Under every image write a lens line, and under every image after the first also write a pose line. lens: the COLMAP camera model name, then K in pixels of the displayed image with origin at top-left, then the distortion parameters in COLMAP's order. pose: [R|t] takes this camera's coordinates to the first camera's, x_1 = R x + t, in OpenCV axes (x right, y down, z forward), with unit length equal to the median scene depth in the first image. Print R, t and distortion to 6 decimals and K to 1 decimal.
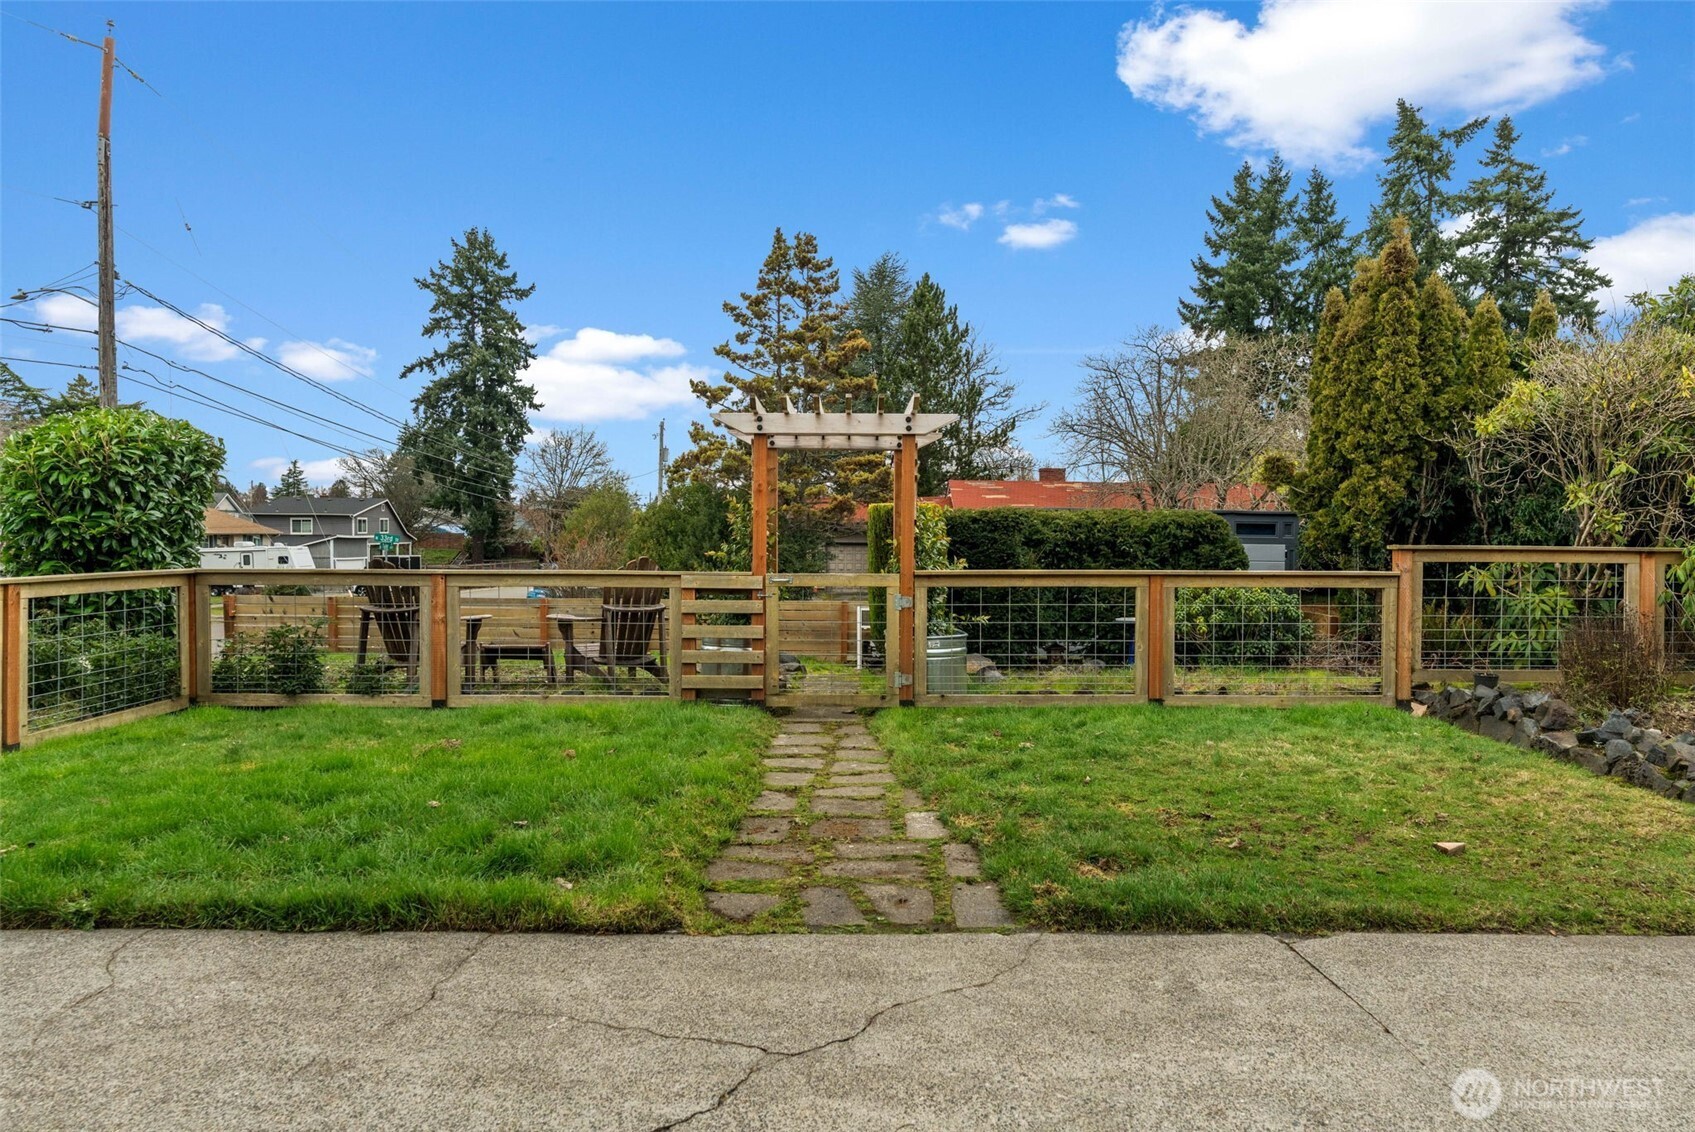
lens RADIAL K [[1162.7, 0, 847.6], [0, 1162.7, 566.4], [0, 0, 1]] dist [-0.007879, 0.001945]
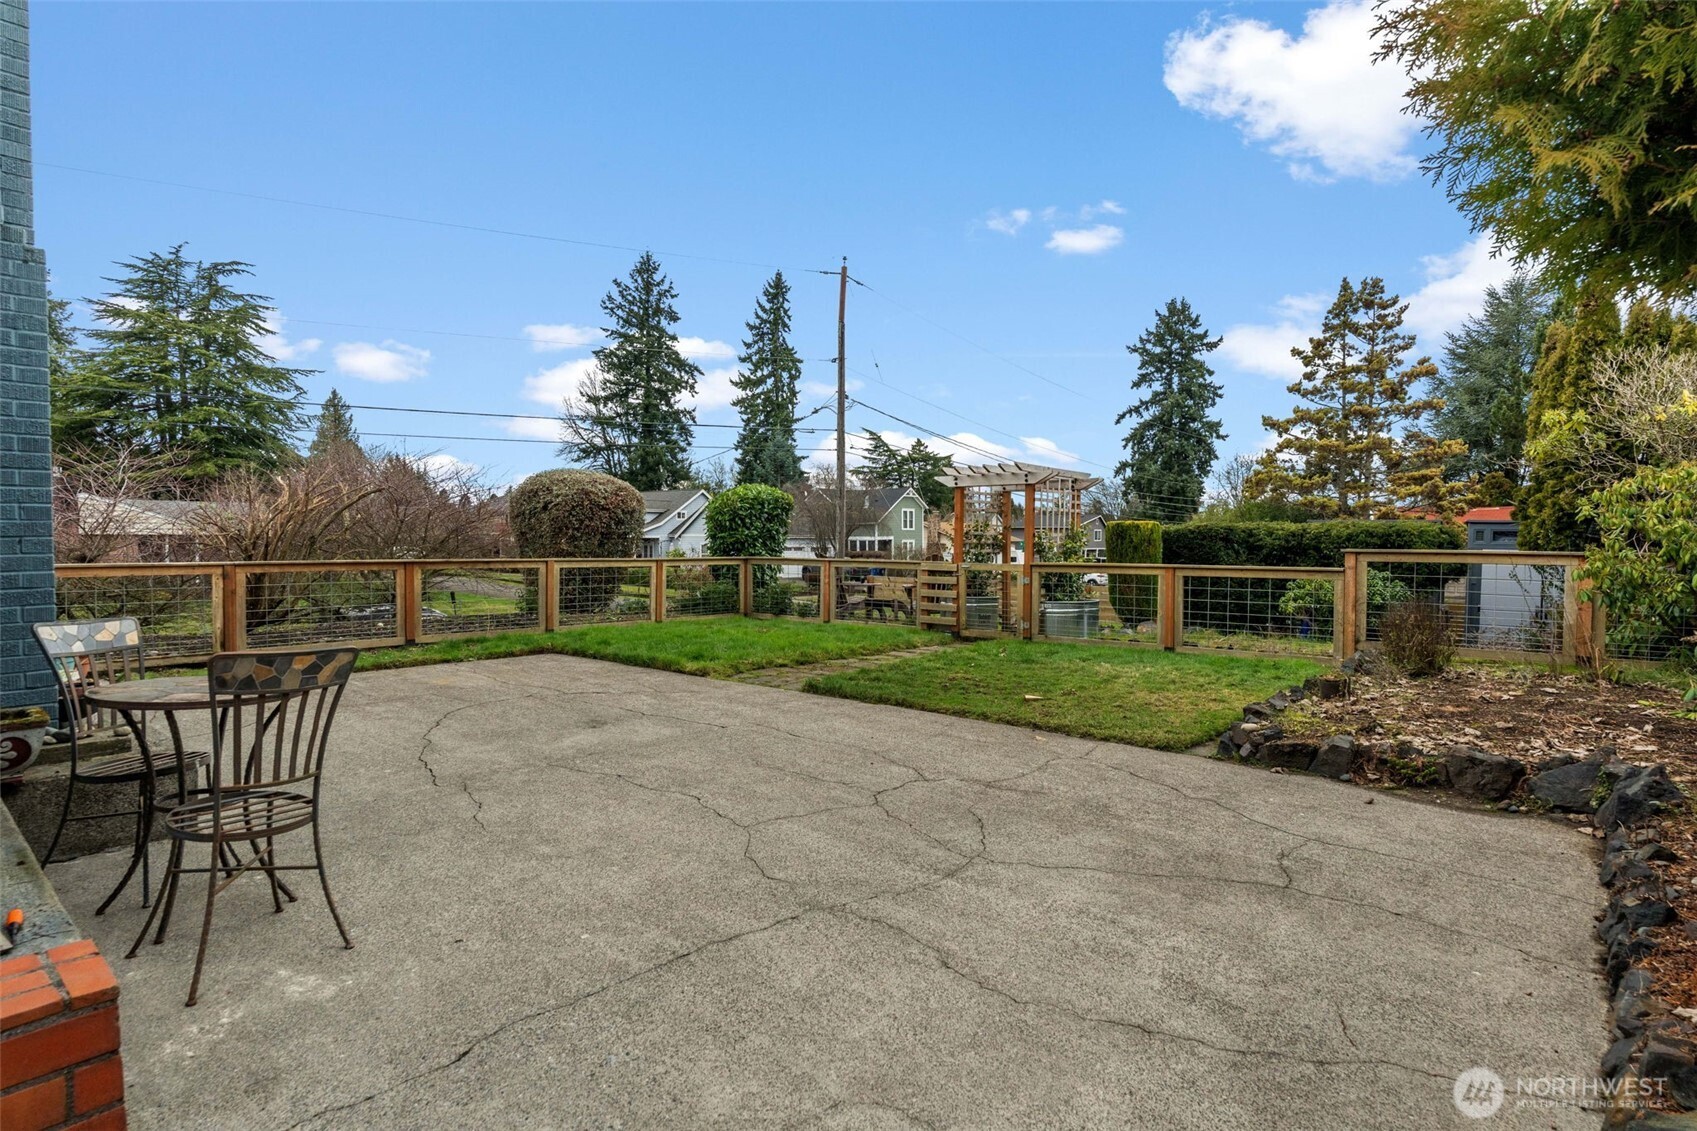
lens RADIAL K [[1164.0, 0, 848.2], [0, 1164.0, 561.0], [0, 0, 1]] dist [-0.007879, 0.001945]
pose [[0.692890, 0.011495, -0.720952, 0.429870], [-0.019886, 0.999797, -0.003171, 0.004826], [0.720769, 0.016534, 0.692978, -0.153554]]
